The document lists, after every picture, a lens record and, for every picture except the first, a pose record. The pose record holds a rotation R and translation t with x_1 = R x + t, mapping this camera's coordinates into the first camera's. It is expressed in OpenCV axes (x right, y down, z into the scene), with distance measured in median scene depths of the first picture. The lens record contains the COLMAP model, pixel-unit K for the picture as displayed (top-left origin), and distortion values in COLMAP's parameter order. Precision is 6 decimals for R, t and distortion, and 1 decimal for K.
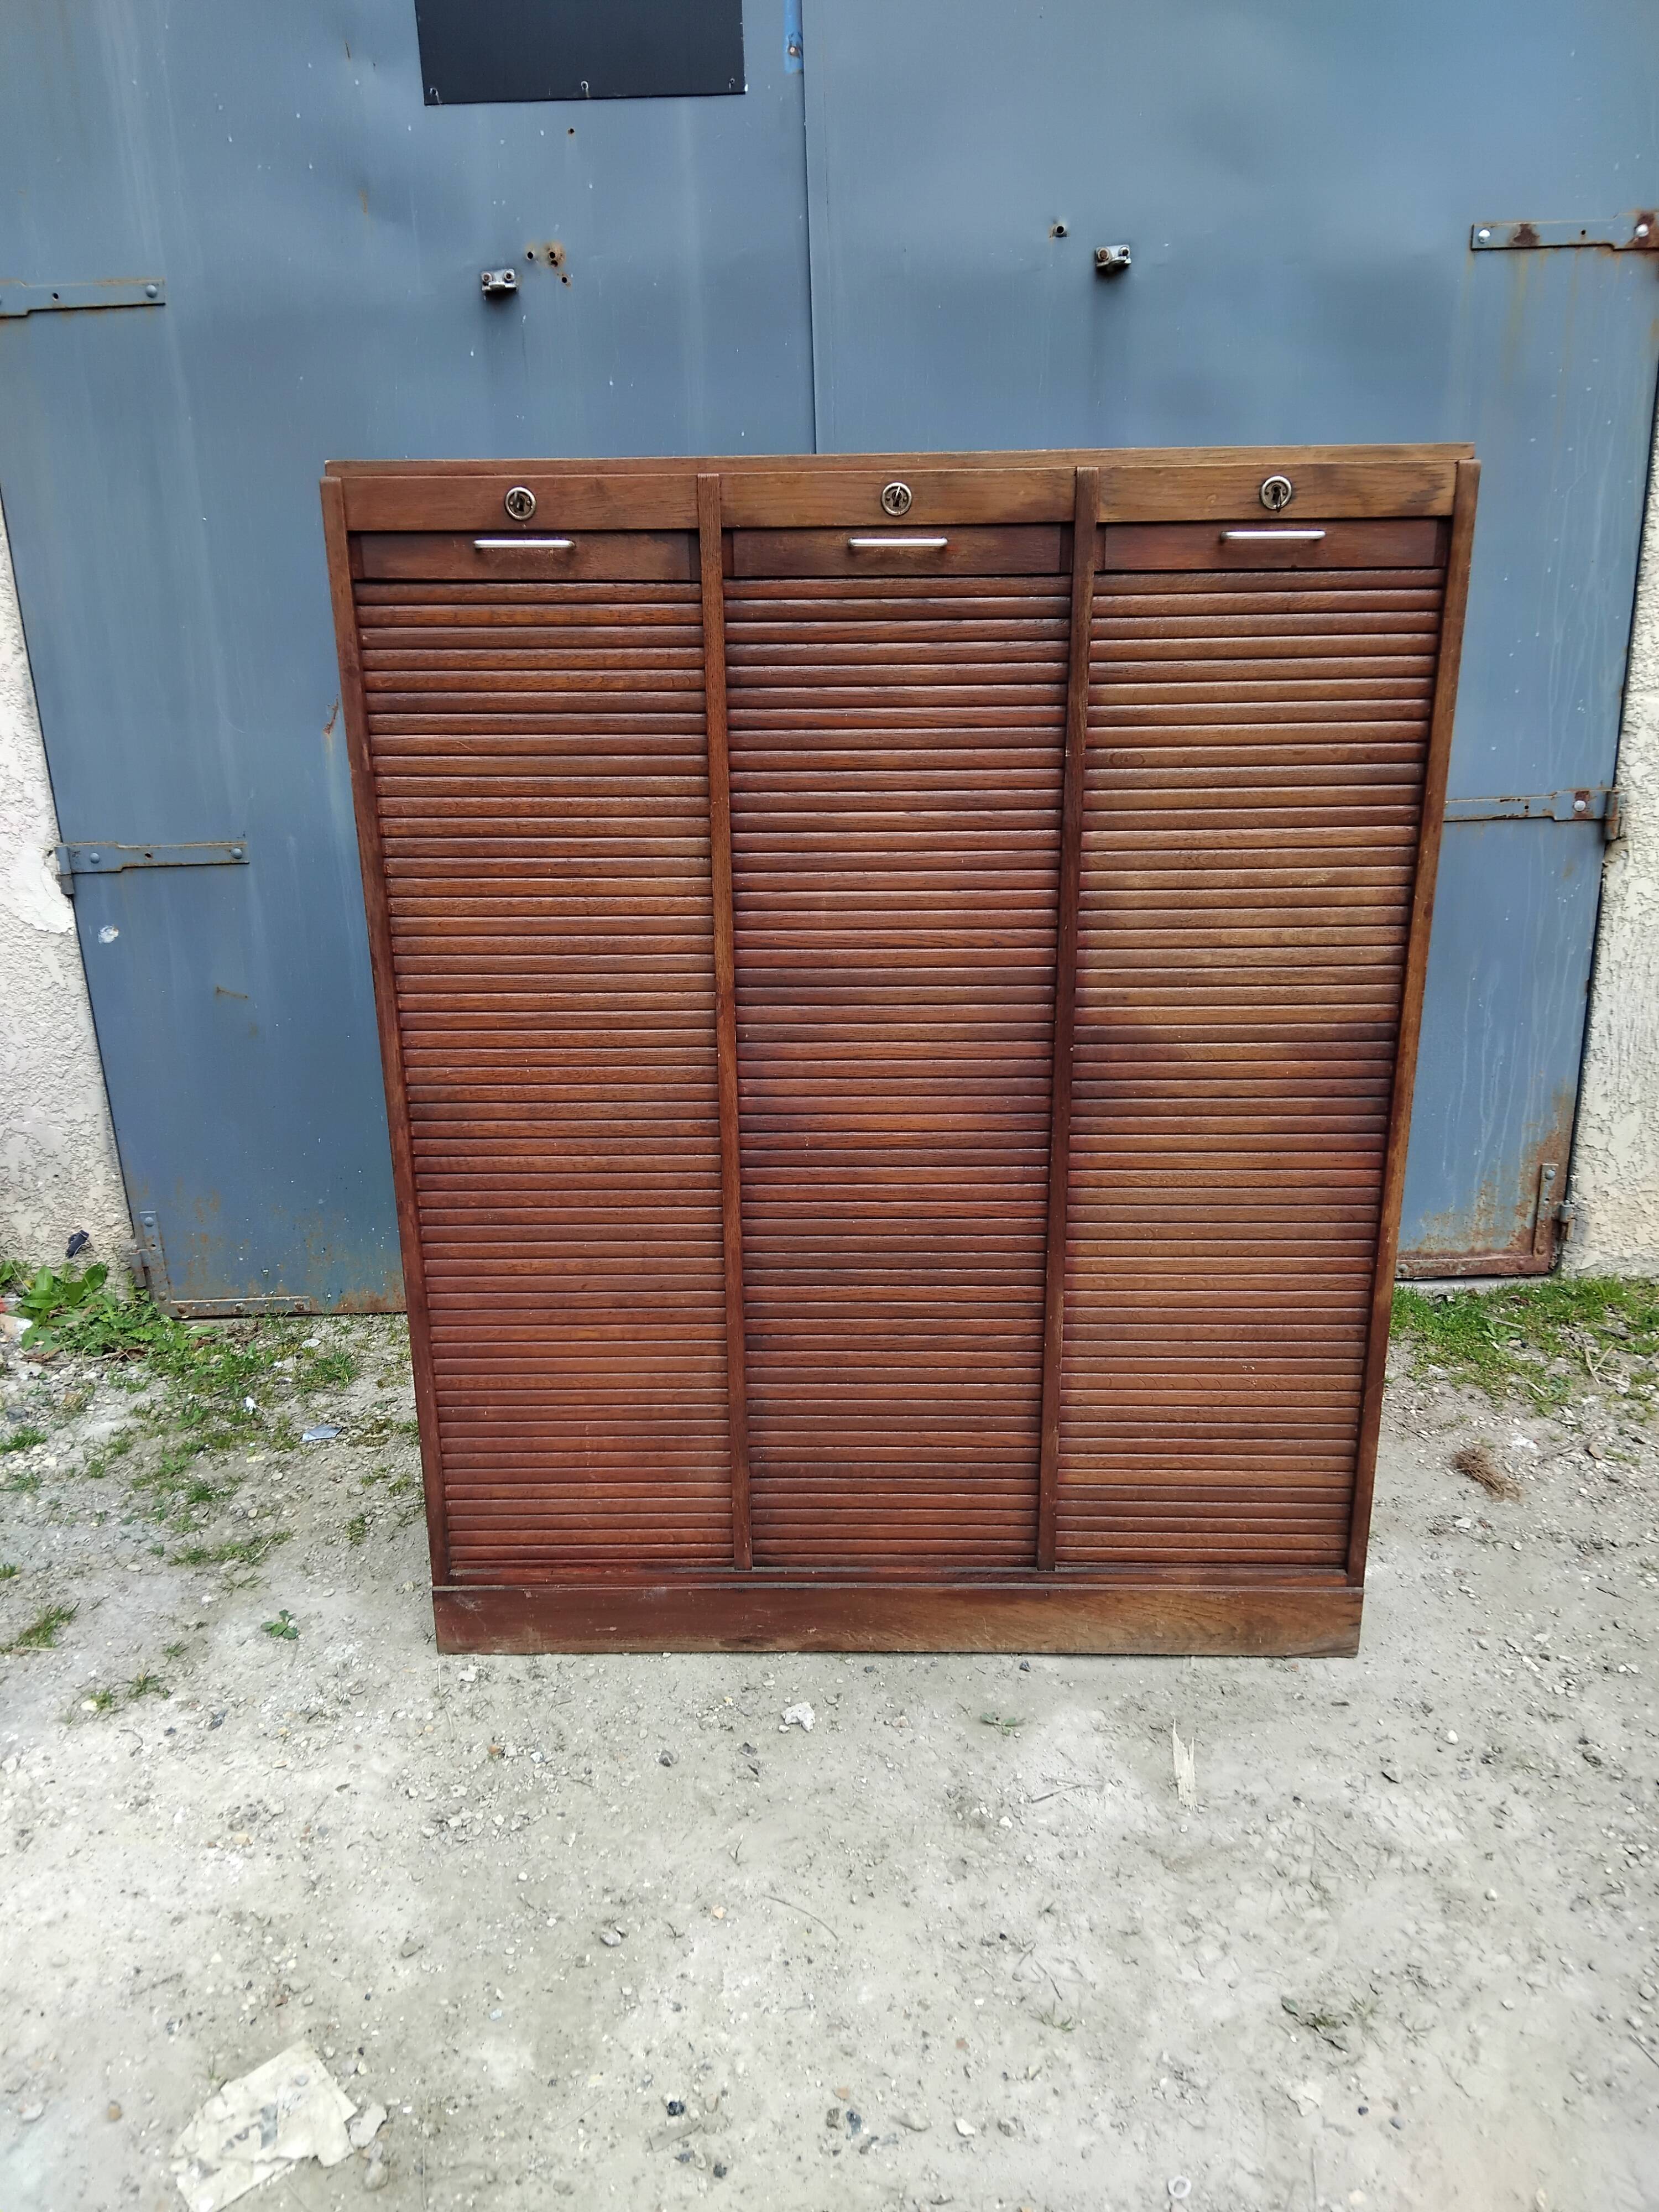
lens RADIAL K [[1668.5, 0, 831.6], [0, 1668.5, 1092.0], [0, 0, 1]] dist [0.032877, -0.064270]
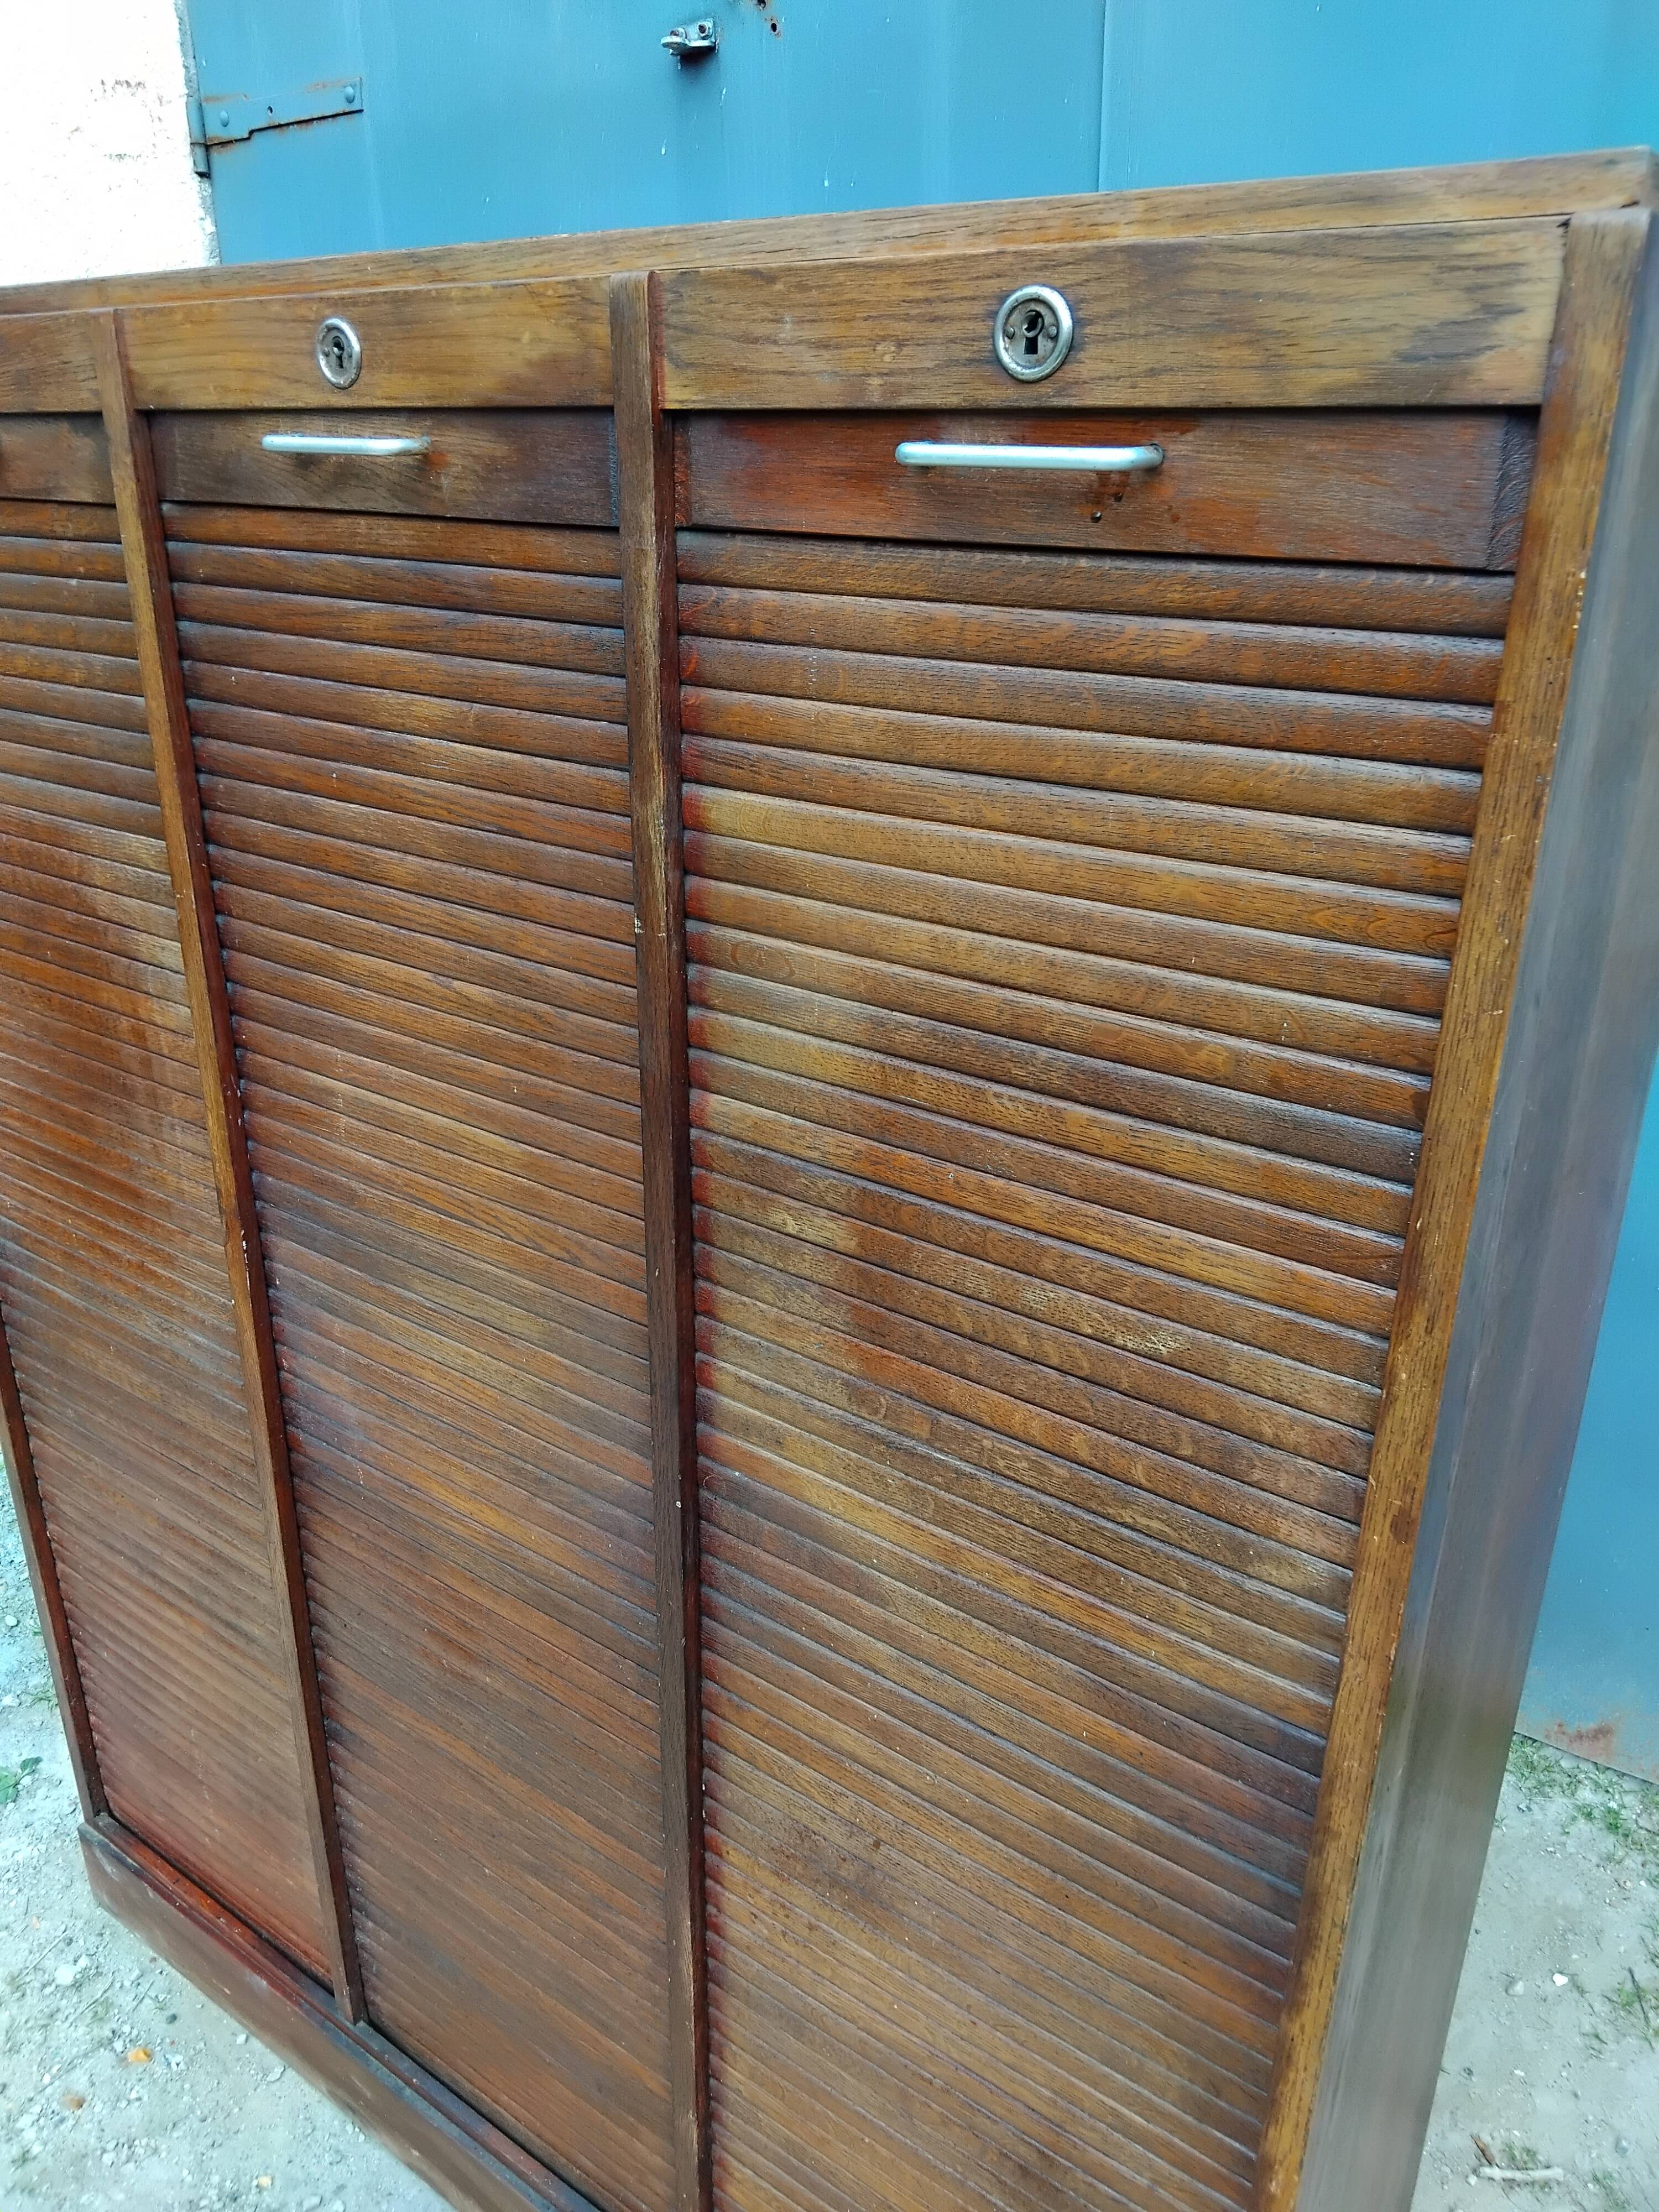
lens RADIAL K [[1668.5, 0, 841.7], [0, 1668.5, 1100.4], [0, 0, 1]] dist [0.032877, -0.064270]
pose [[0.827890, 0.224657, -0.513934, 0.407171], [-0.187450, 0.974418, 0.123988, -0.209920], [0.528641, -0.006311, 0.848822, 0.603194]]
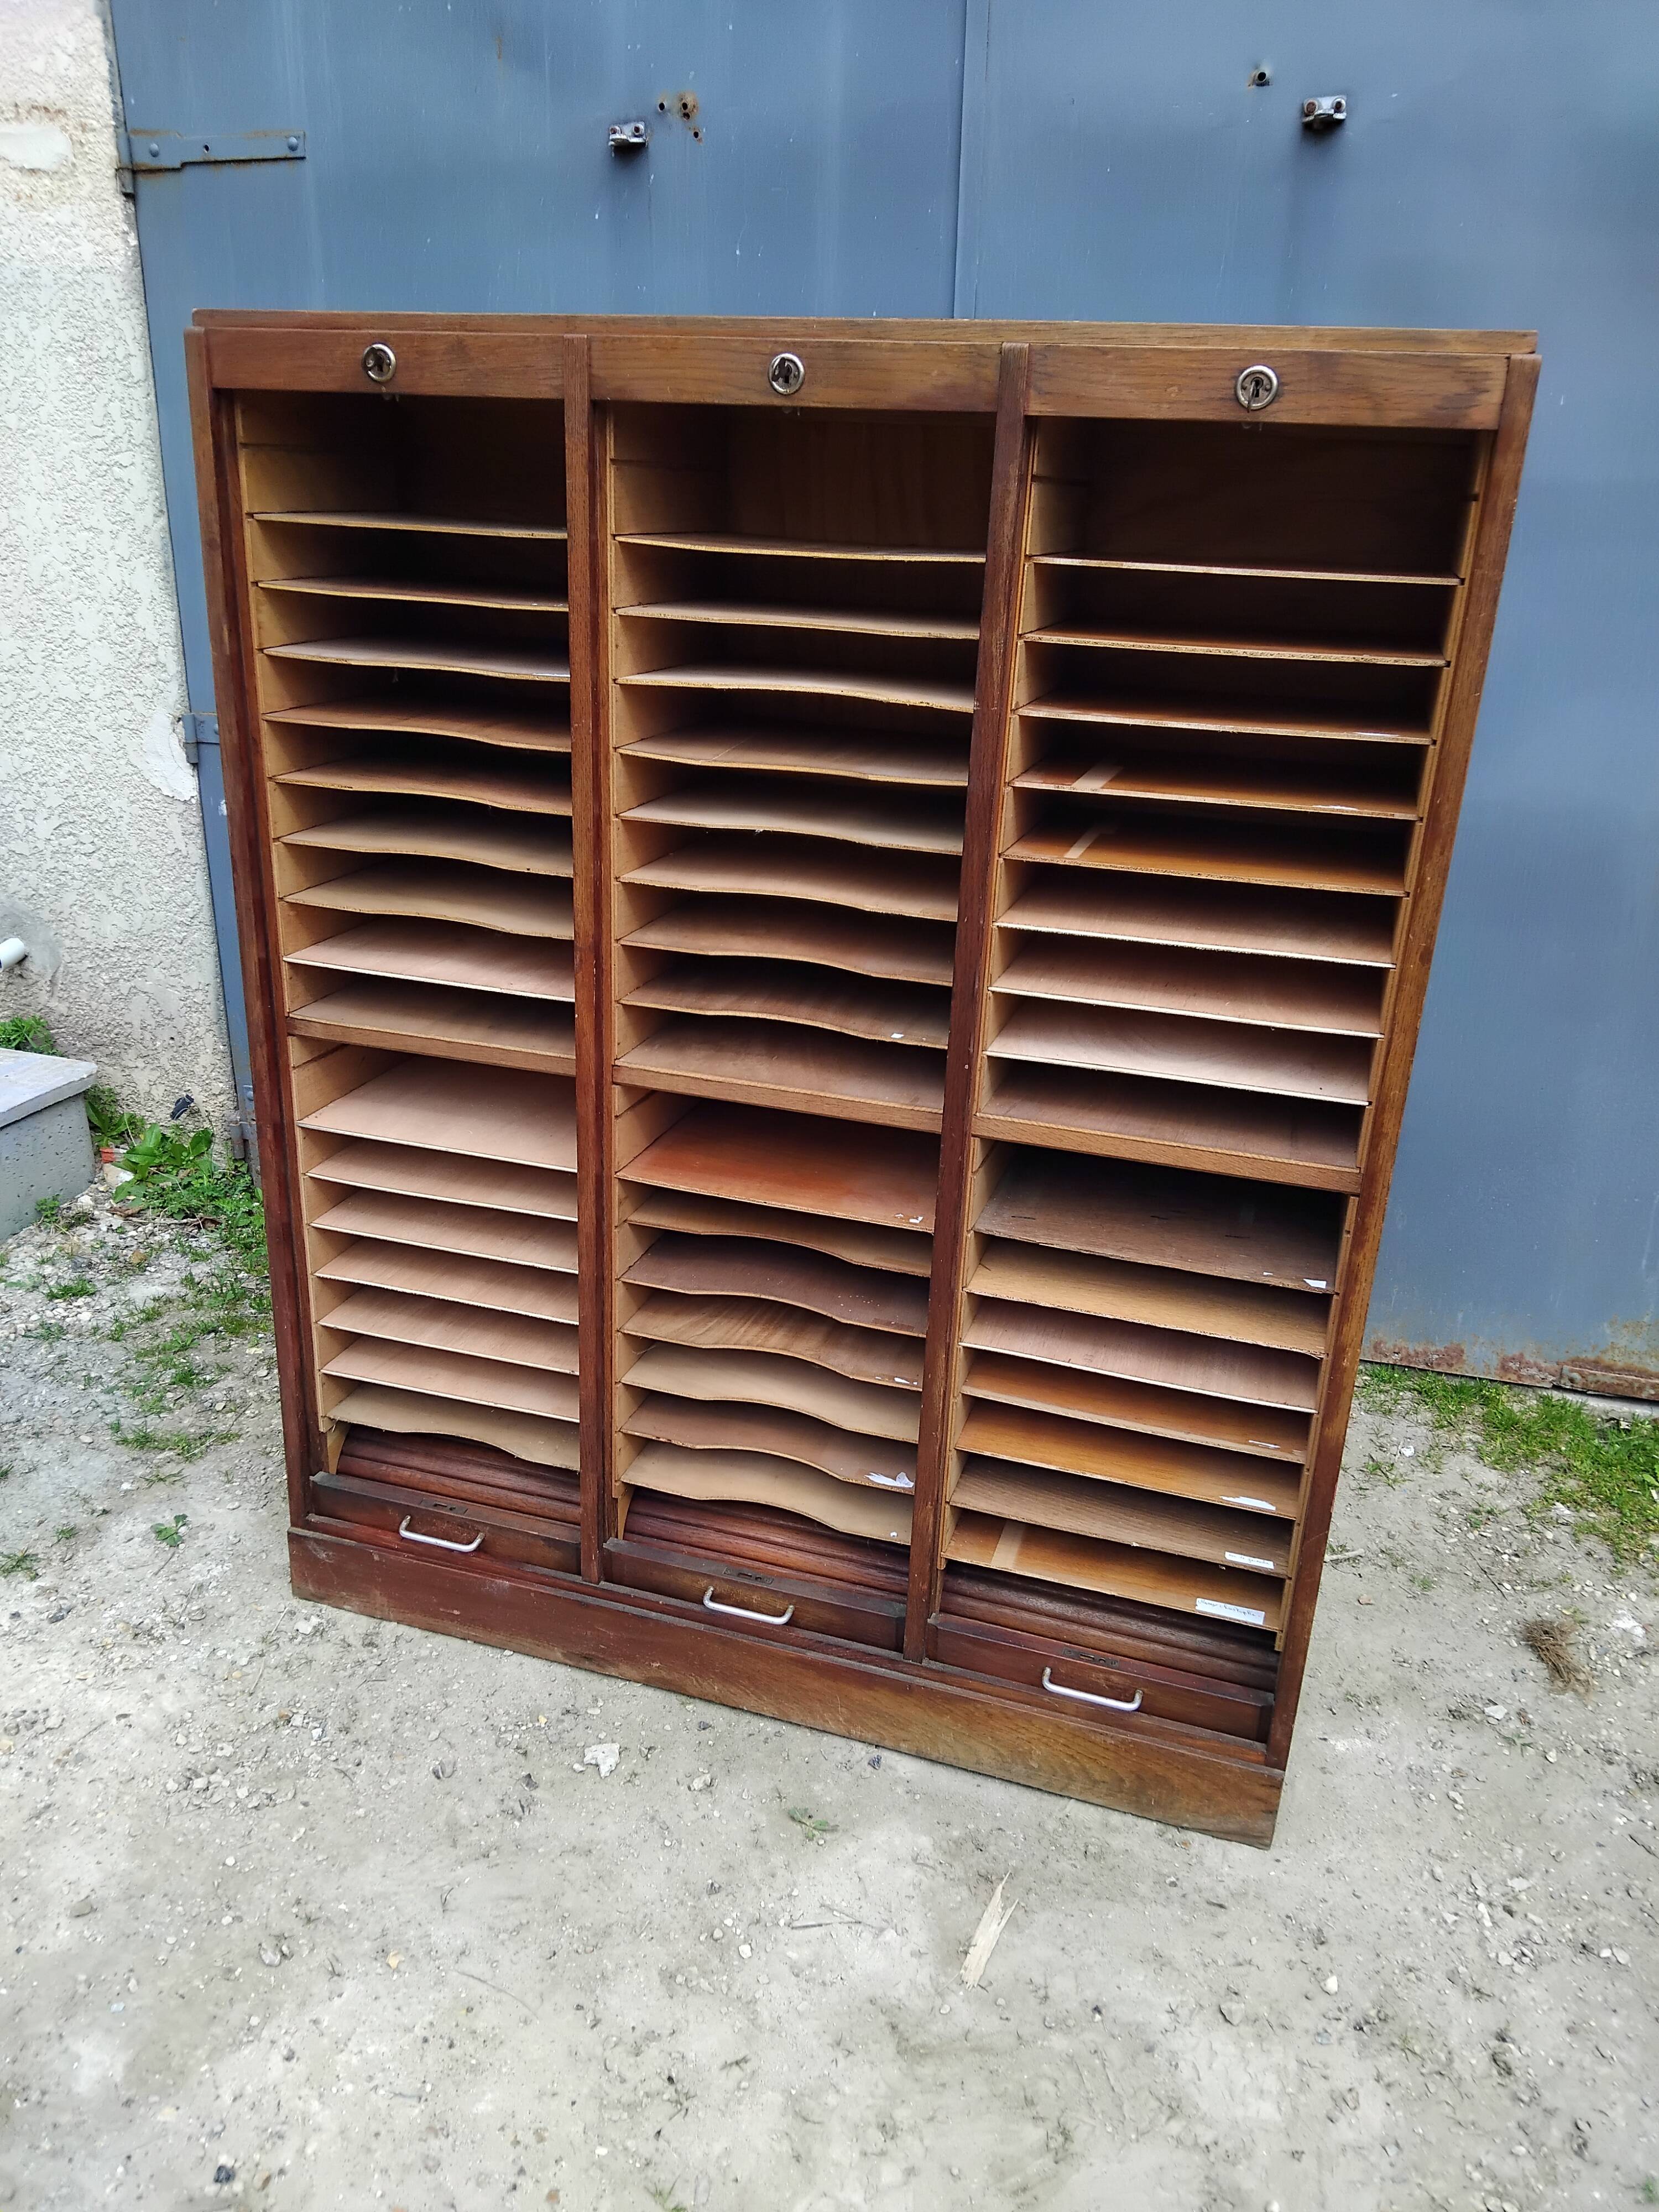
lens RADIAL K [[1668.5, 0, 833.5], [0, 1668.5, 1098.3], [0, 0, 1]] dist [0.032877, -0.064270]
pose [[0.957603, 0.148702, -0.246748, 0.285079], [-0.137316, 0.988533, 0.062826, -0.052760], [0.253261, -0.026280, 0.967041, 0.183221]]
